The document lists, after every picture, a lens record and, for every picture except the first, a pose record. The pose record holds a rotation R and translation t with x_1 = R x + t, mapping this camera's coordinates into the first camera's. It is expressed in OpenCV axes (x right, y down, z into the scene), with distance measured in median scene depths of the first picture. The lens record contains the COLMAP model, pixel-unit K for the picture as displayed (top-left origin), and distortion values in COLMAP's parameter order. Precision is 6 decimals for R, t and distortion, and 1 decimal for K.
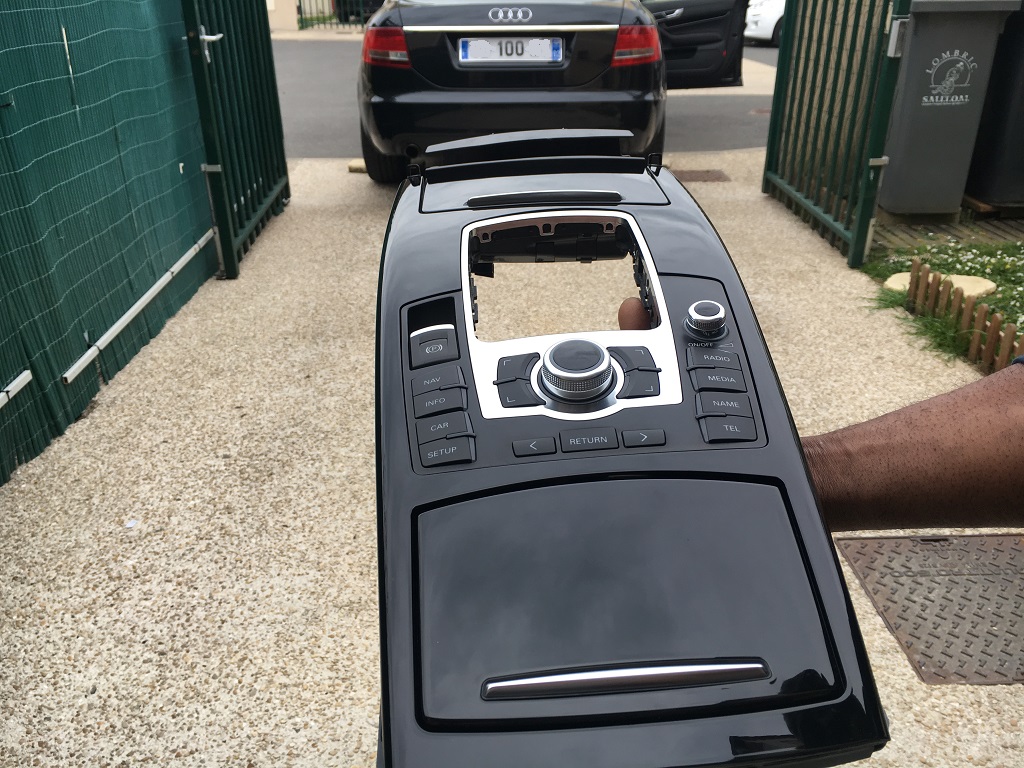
lens RADIAL K [[940.6, 0, 512.0], [0, 940.6, 384.0], [0, 0, 1]] dist [0.090668, 0.002189]
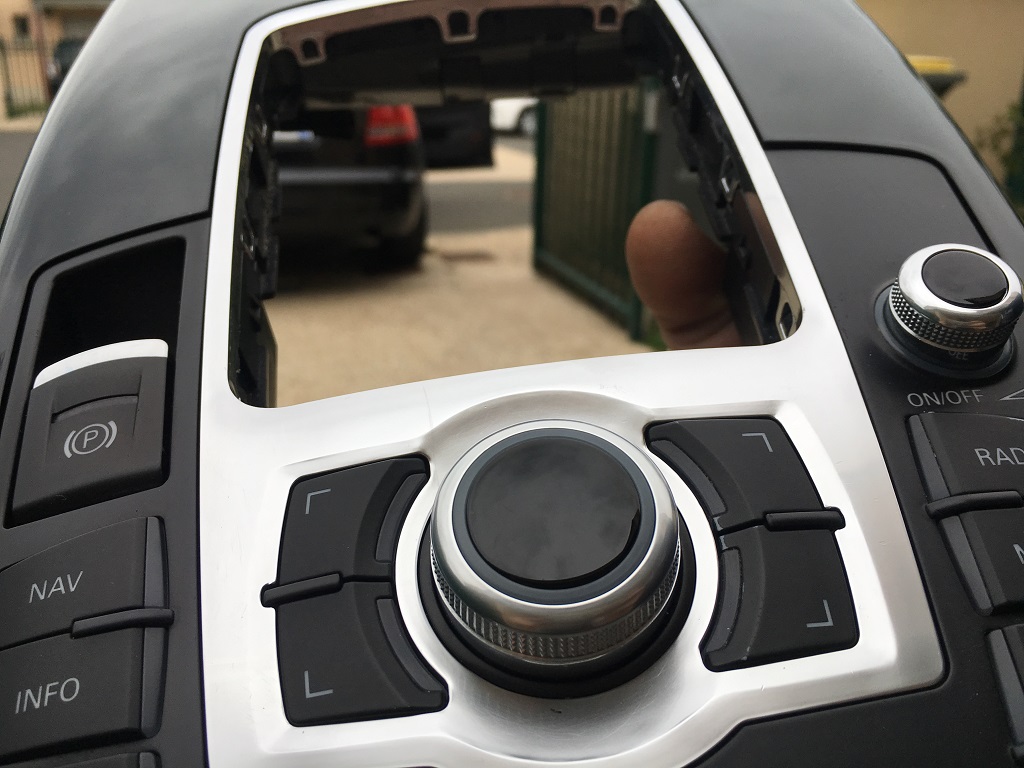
lens RADIAL K [[847.0, 0, 512.0], [0, 847.0, 384.0], [0, 0, 1]] dist [0.001809, 0.000835]
pose [[0.998000, -0.049950, 0.038741, 0.046964], [0.040049, 0.973801, 0.223849, -0.113536], [-0.048907, -0.221850, 0.973854, 0.732953]]
